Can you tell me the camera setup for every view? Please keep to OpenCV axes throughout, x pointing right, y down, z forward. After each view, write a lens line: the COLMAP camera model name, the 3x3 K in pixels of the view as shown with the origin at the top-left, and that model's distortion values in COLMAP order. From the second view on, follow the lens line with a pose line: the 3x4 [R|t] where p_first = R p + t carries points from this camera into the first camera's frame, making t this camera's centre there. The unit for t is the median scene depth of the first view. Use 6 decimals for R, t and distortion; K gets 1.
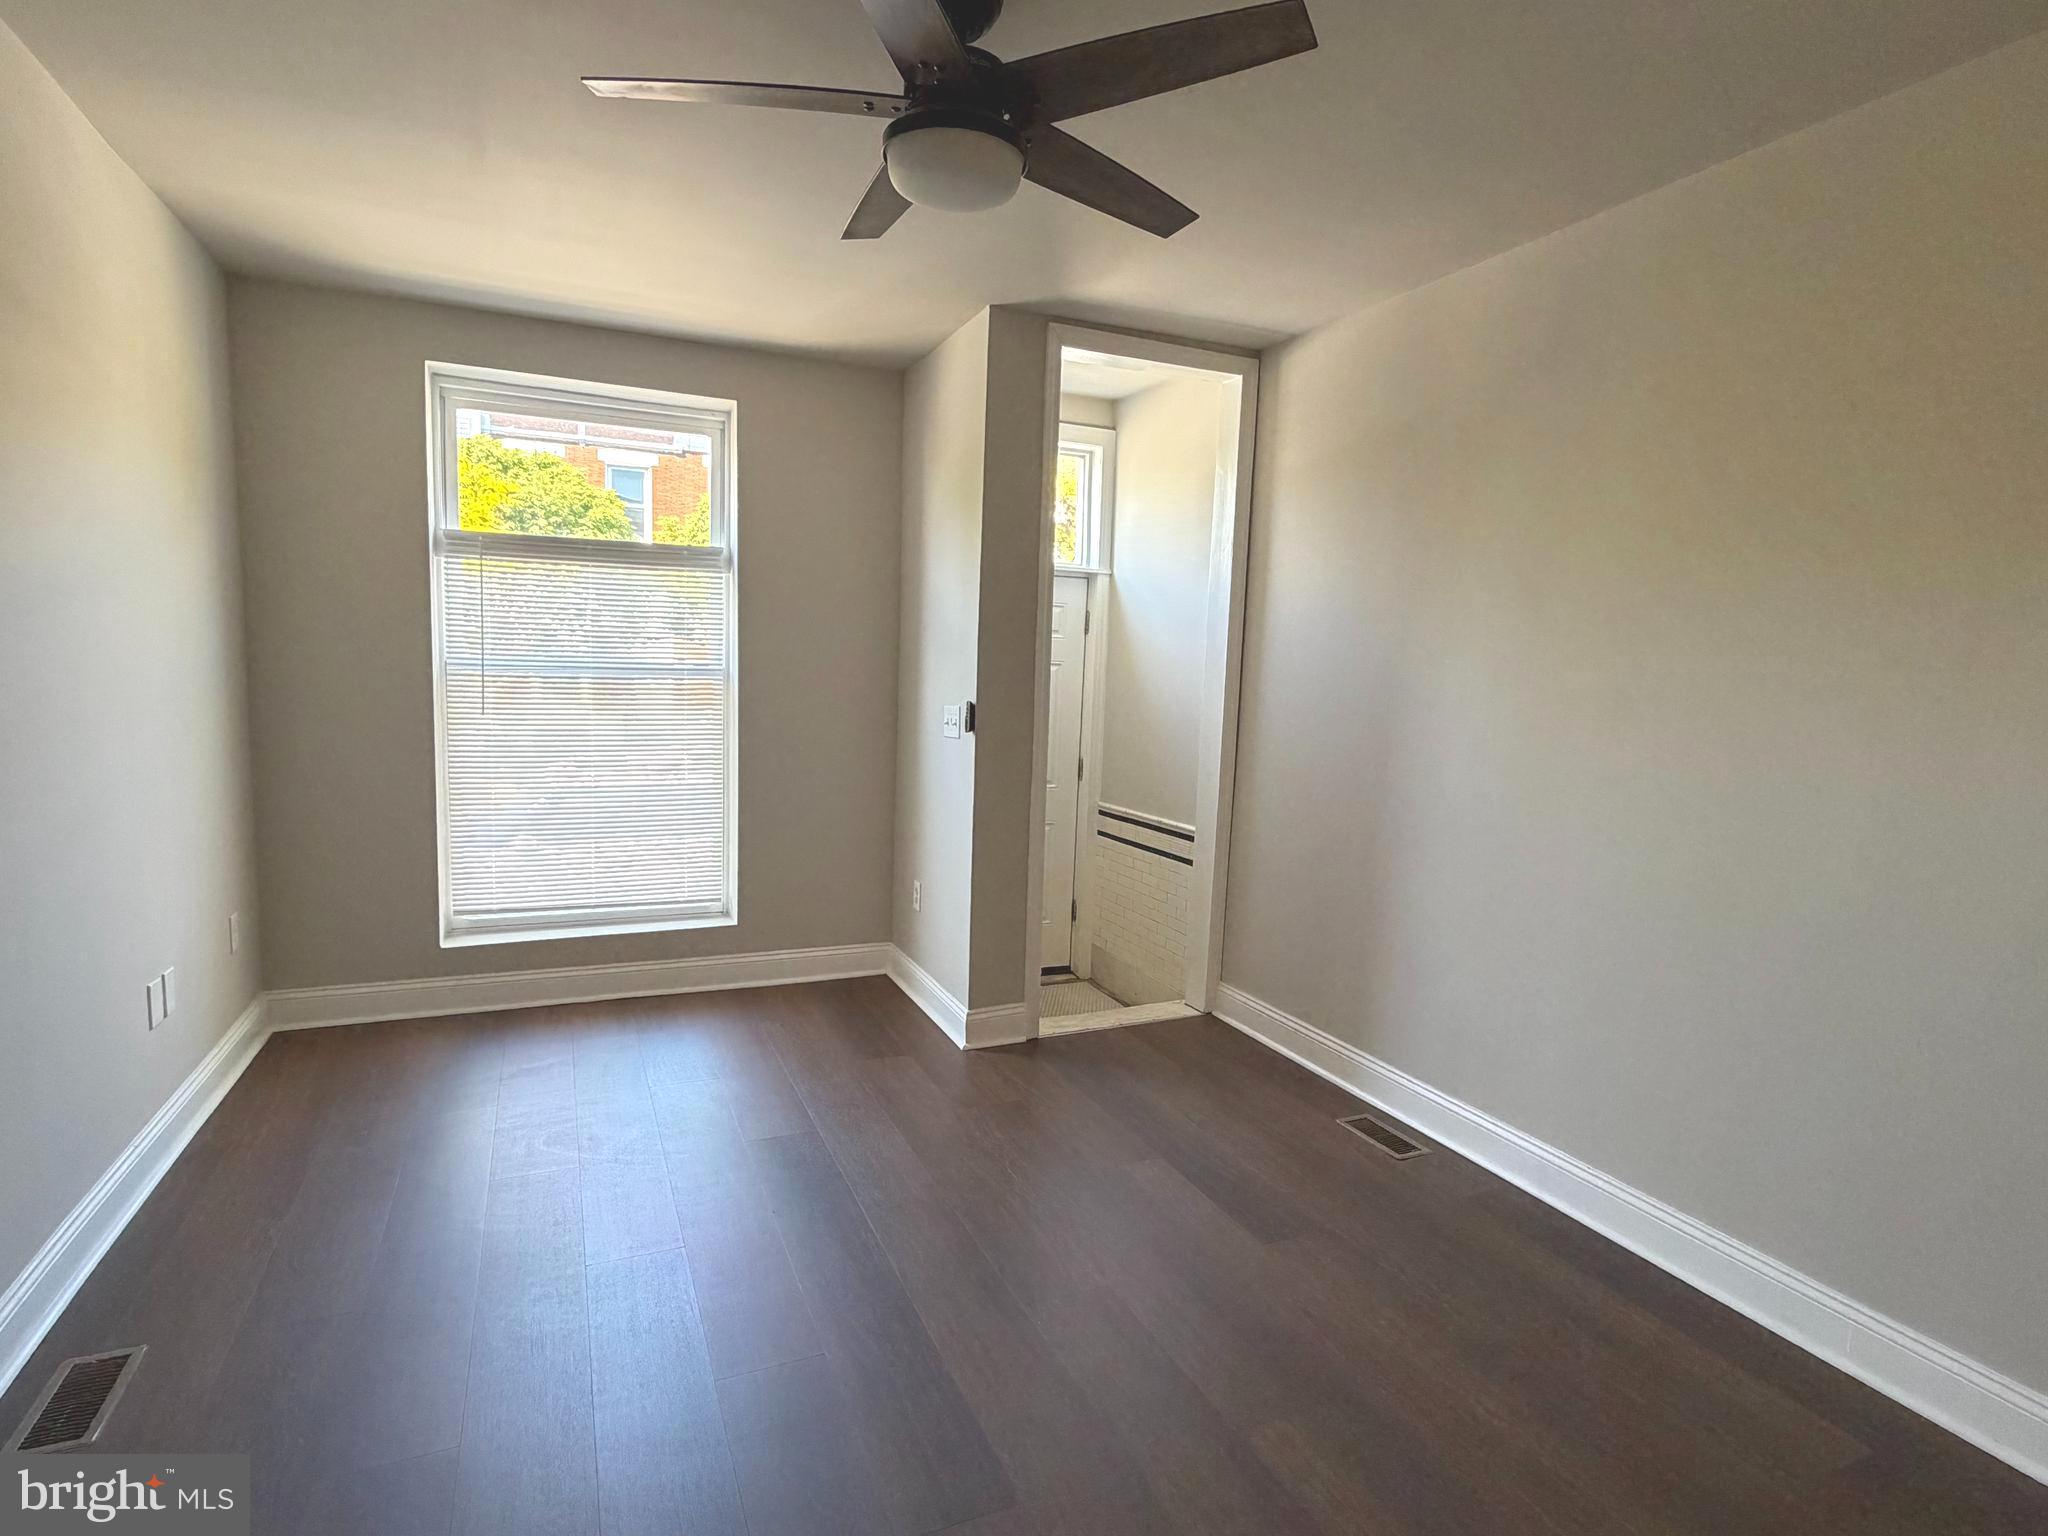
lens RADIAL K [[1035.8, 0, 1018.7], [0, 1035.8, 766.6], [0, 0, 1]] dist [0.004987, -0.000870]
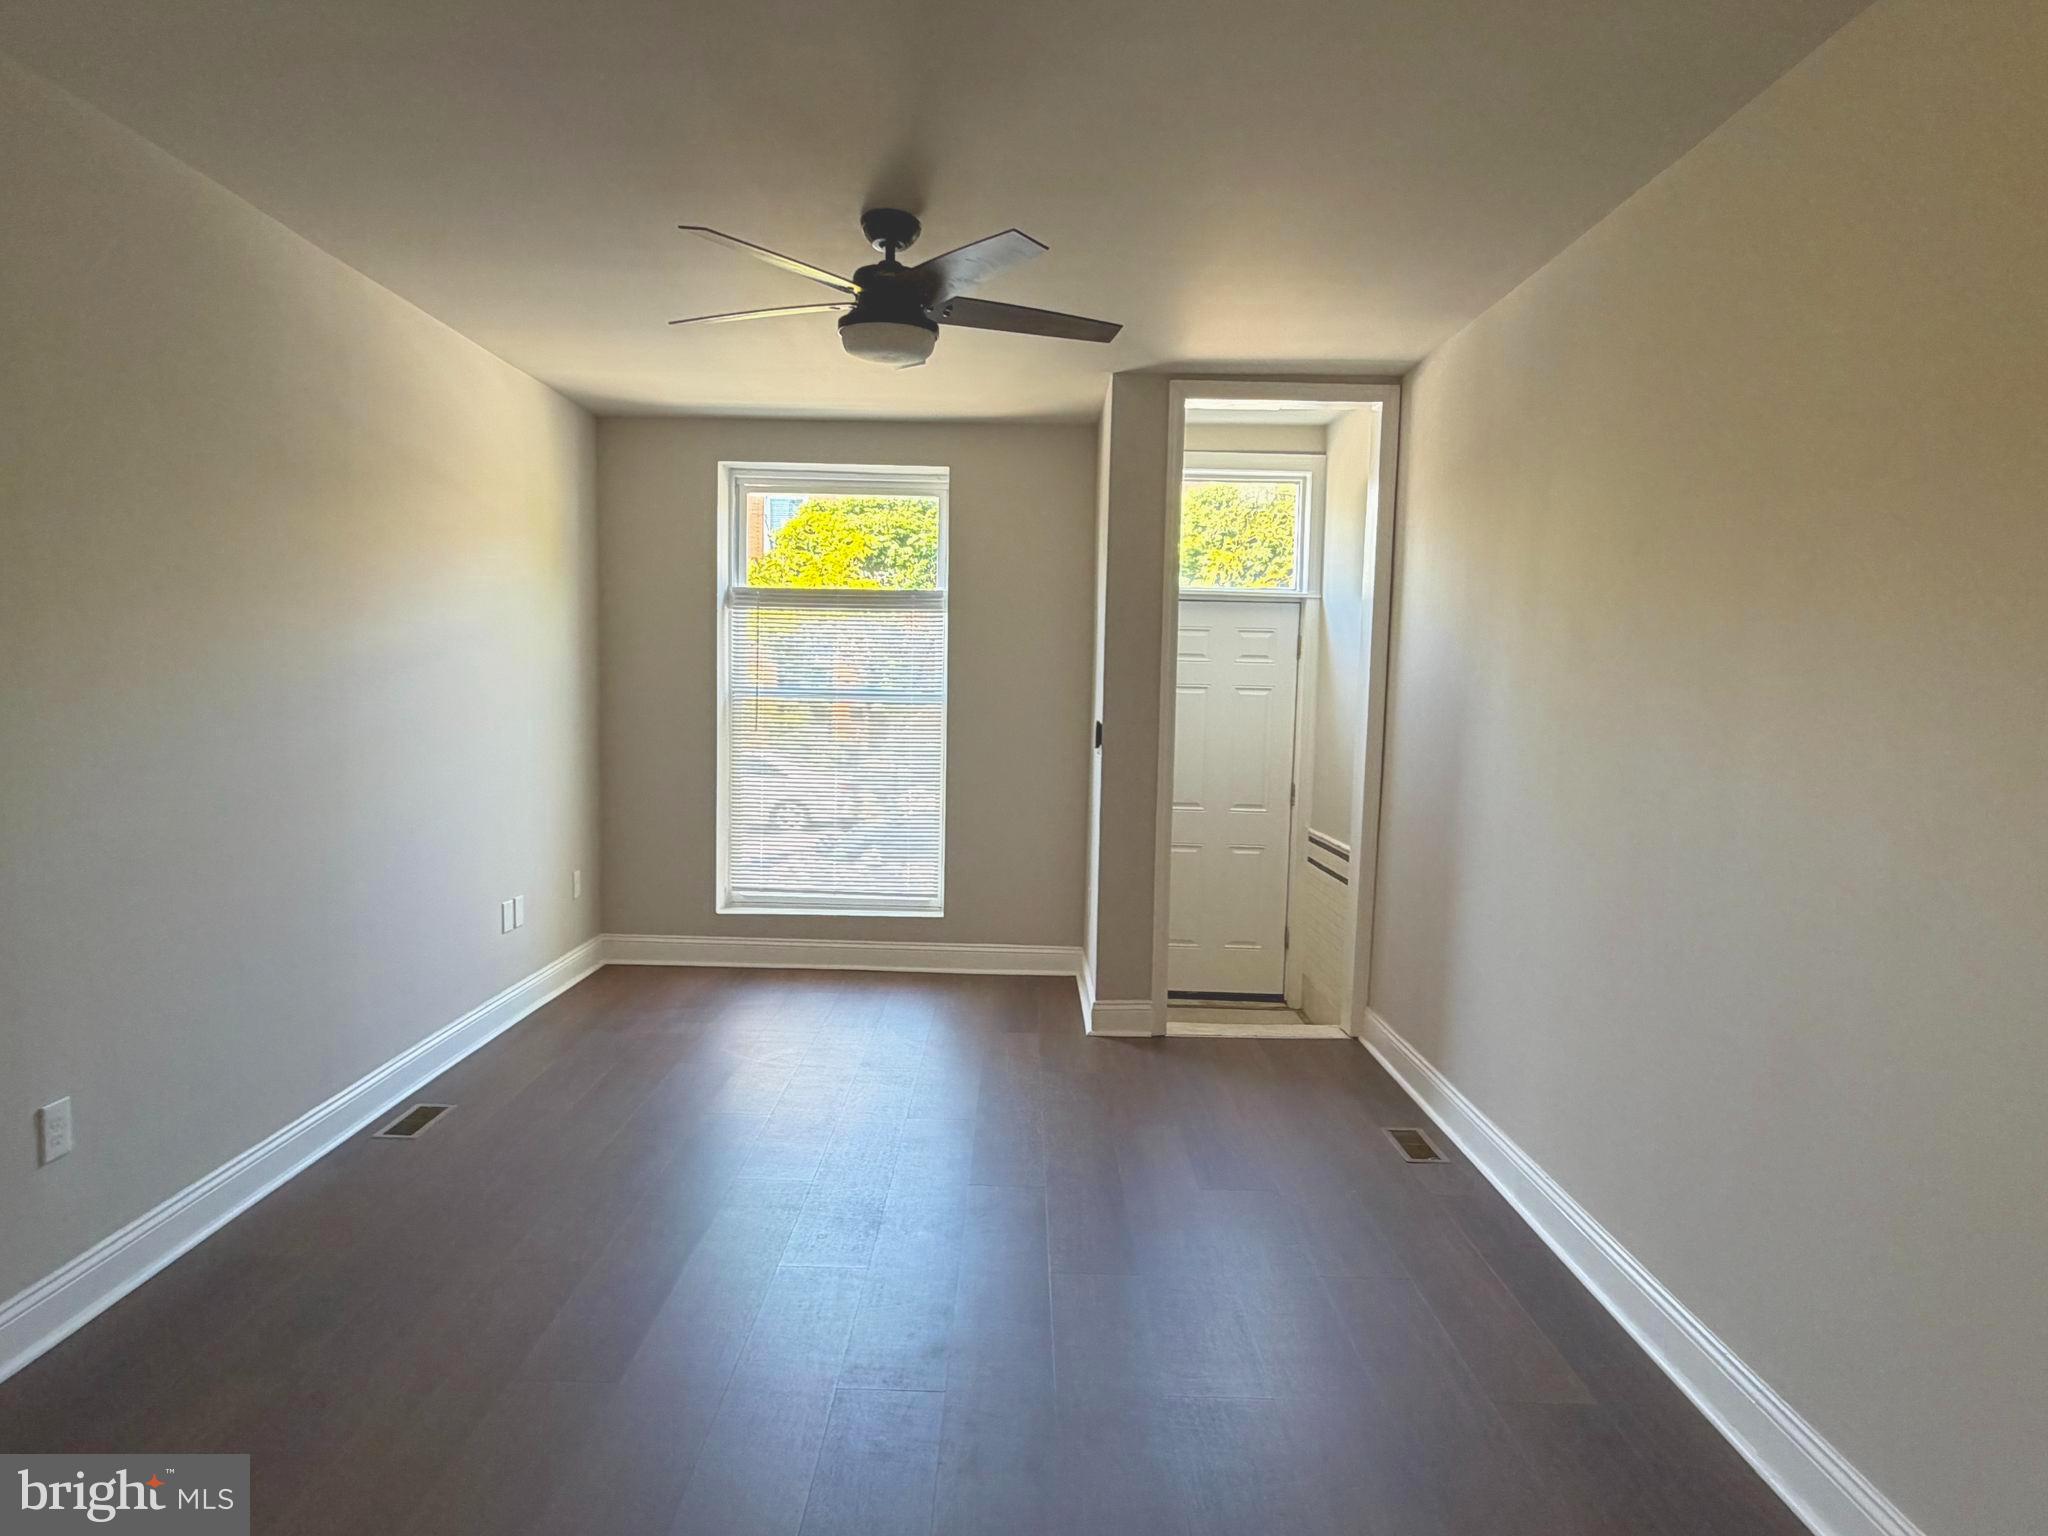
lens RADIAL K [[1199.1, 0, 1020.4], [0, 1199.1, 769.3], [0, 0, 1]] dist [0.000227, 0.000057]
pose [[0.912793, 0.019000, -0.407980, 0.377487], [-0.035111, 0.998870, -0.032038, 0.031547], [0.406911, 0.043569, 0.912428, -0.199548]]
